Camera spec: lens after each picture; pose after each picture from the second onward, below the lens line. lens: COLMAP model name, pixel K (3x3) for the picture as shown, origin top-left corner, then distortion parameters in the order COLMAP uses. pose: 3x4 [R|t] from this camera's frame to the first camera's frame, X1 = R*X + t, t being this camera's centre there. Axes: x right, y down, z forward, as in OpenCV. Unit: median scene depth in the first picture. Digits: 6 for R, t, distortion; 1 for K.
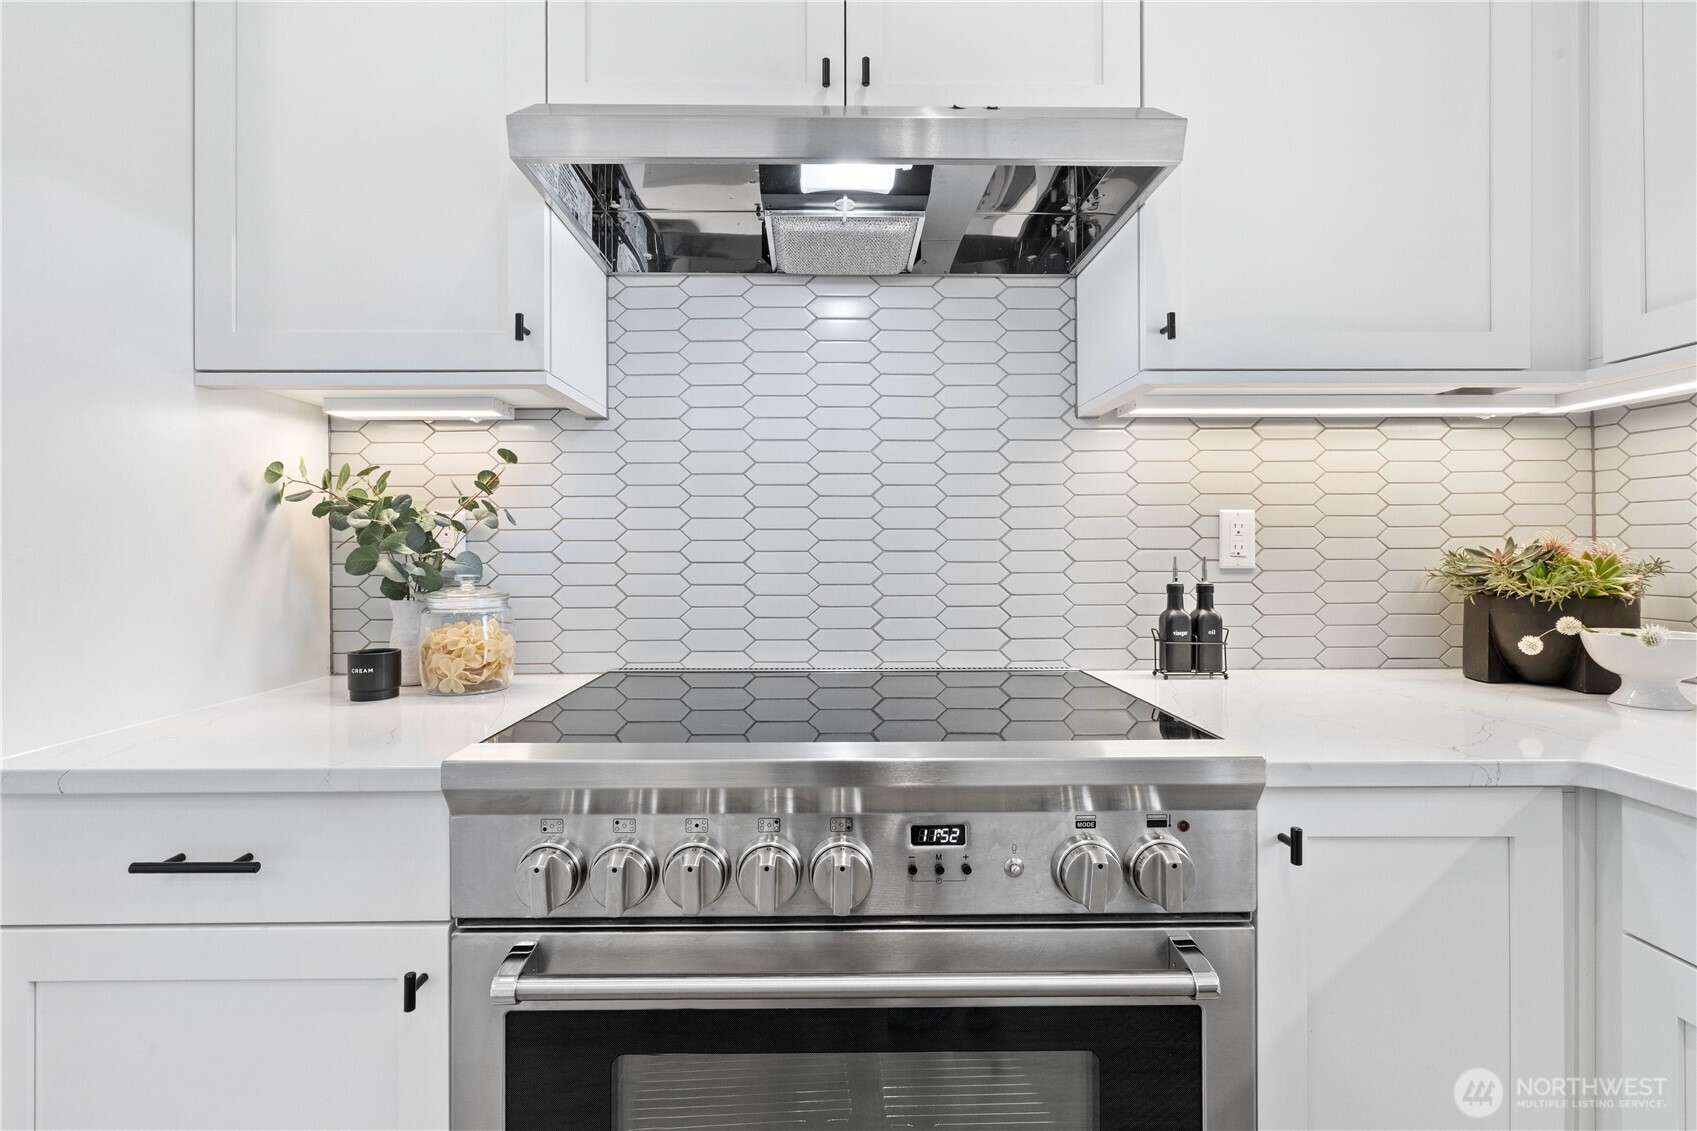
lens RADIAL K [[775.2, 0, 839.9], [0, 775.2, 551.0], [0, 0, 1]] dist [-0.004670, 0.002300]
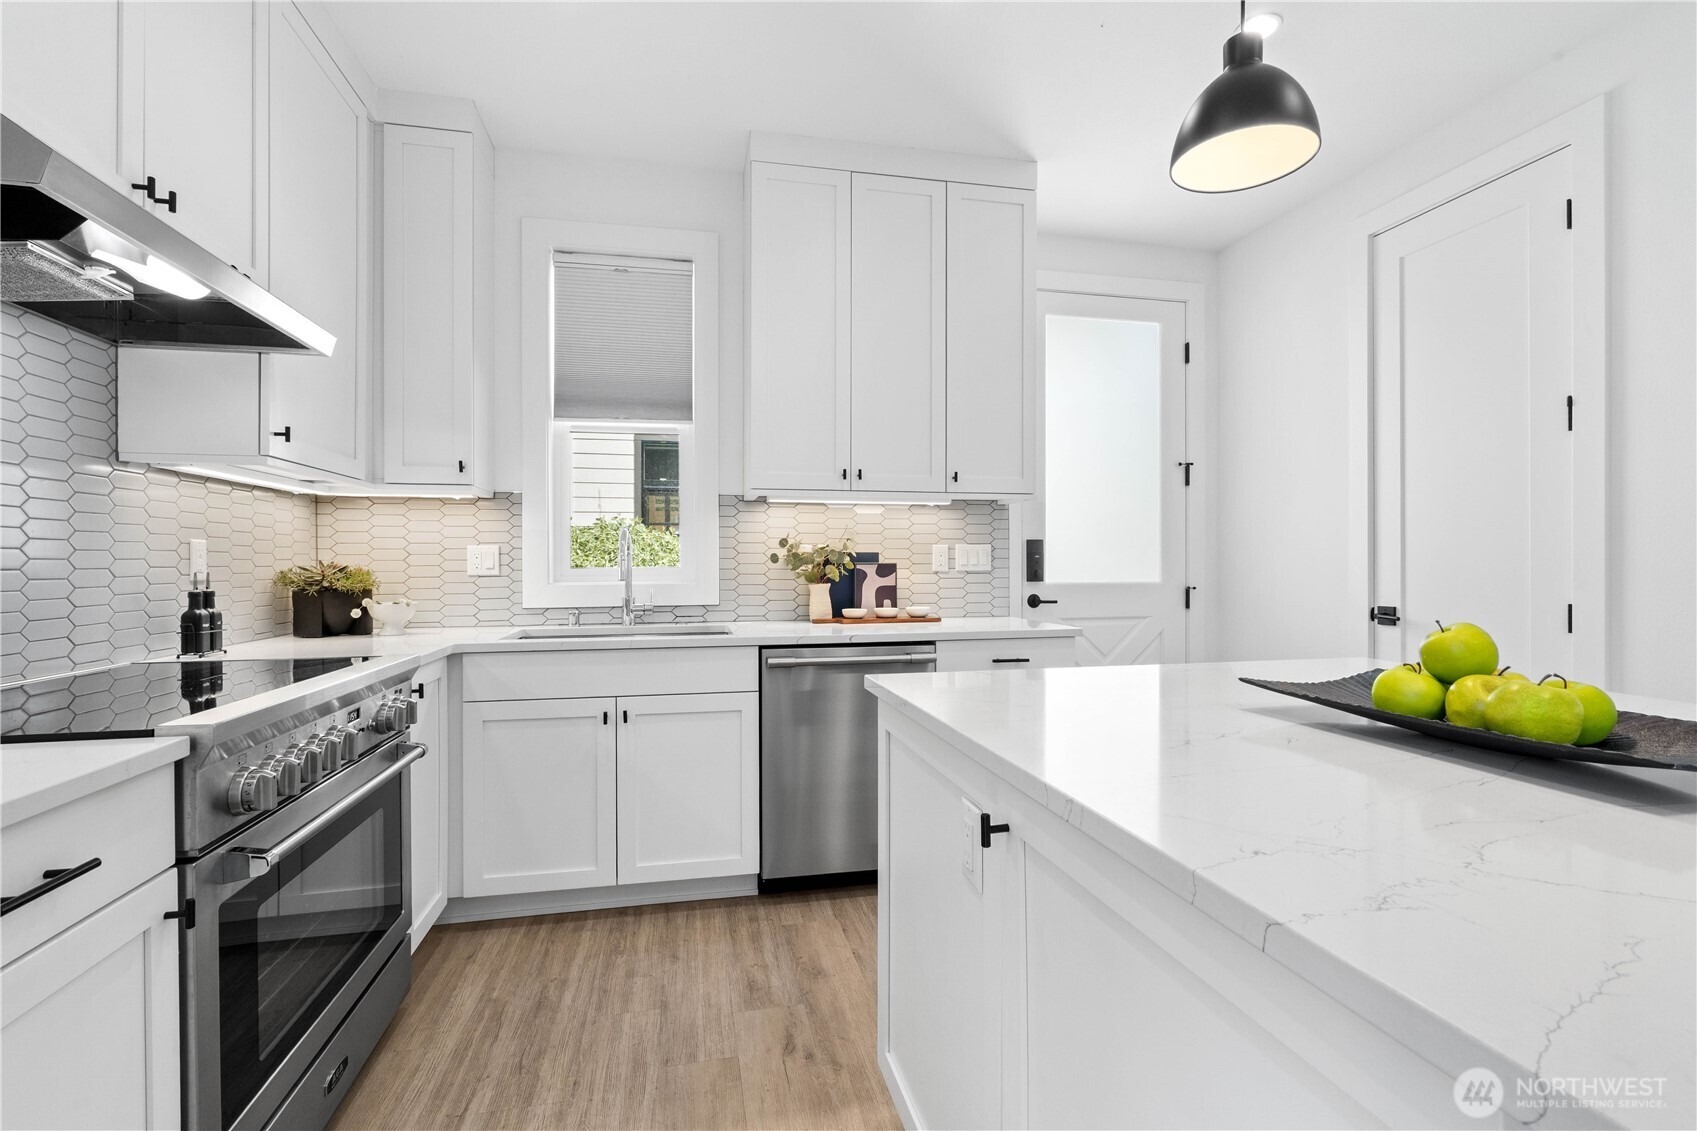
lens RADIAL K [[775.2, 0, 853.8], [0, 775.2, 555.9], [0, 0, 1]] dist [-0.004670, 0.002300]
pose [[-0.204837, 0.012049, 0.978722, -1.196365], [0.008131, 0.999911, -0.010609, 0.002368], [-0.978762, 0.005785, -0.204916, 0.111900]]
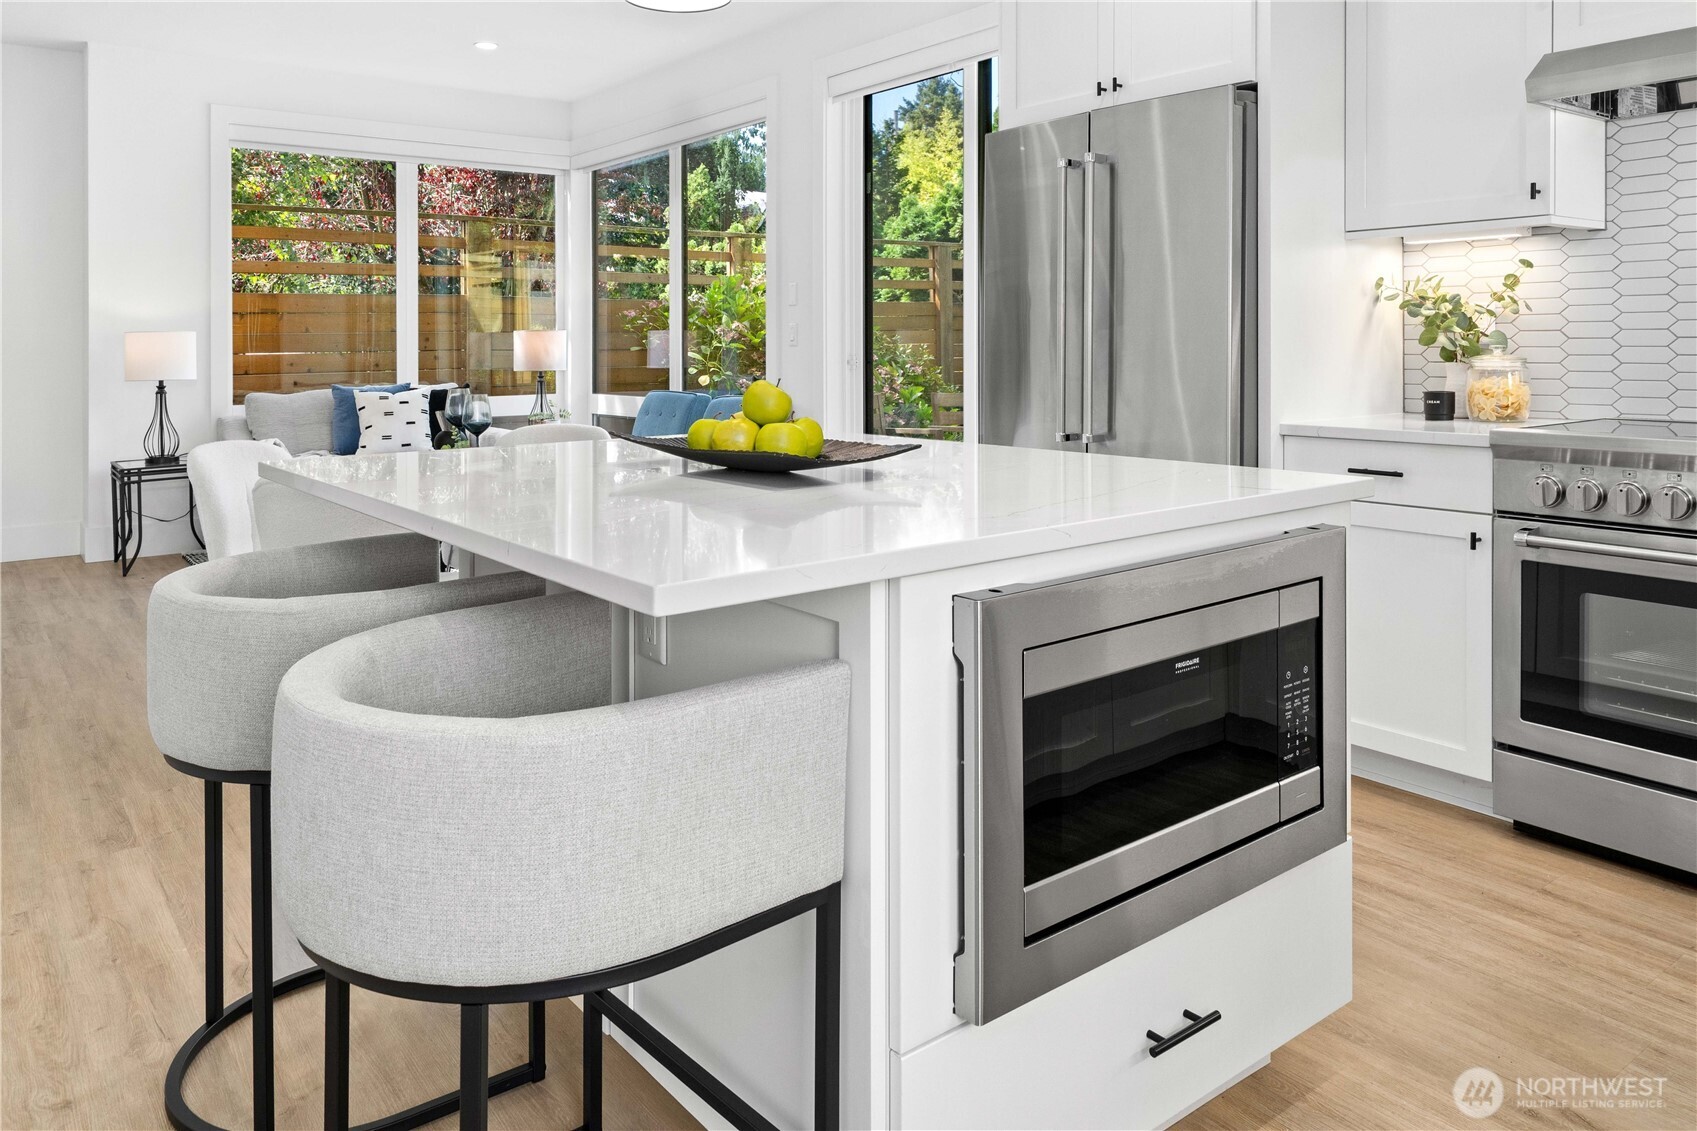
lens RADIAL K [[1211.2, 0, 851.8], [0, 1211.2, 349.1], [0, 0, 1]] dist [0.013927, 0.001528]
pose [[0.605491, 0.005395, -0.795834, 0.610392], [0.004148, 0.999942, 0.009935, 0.008225], [0.795842, -0.009316, 0.605433, -1.363128]]
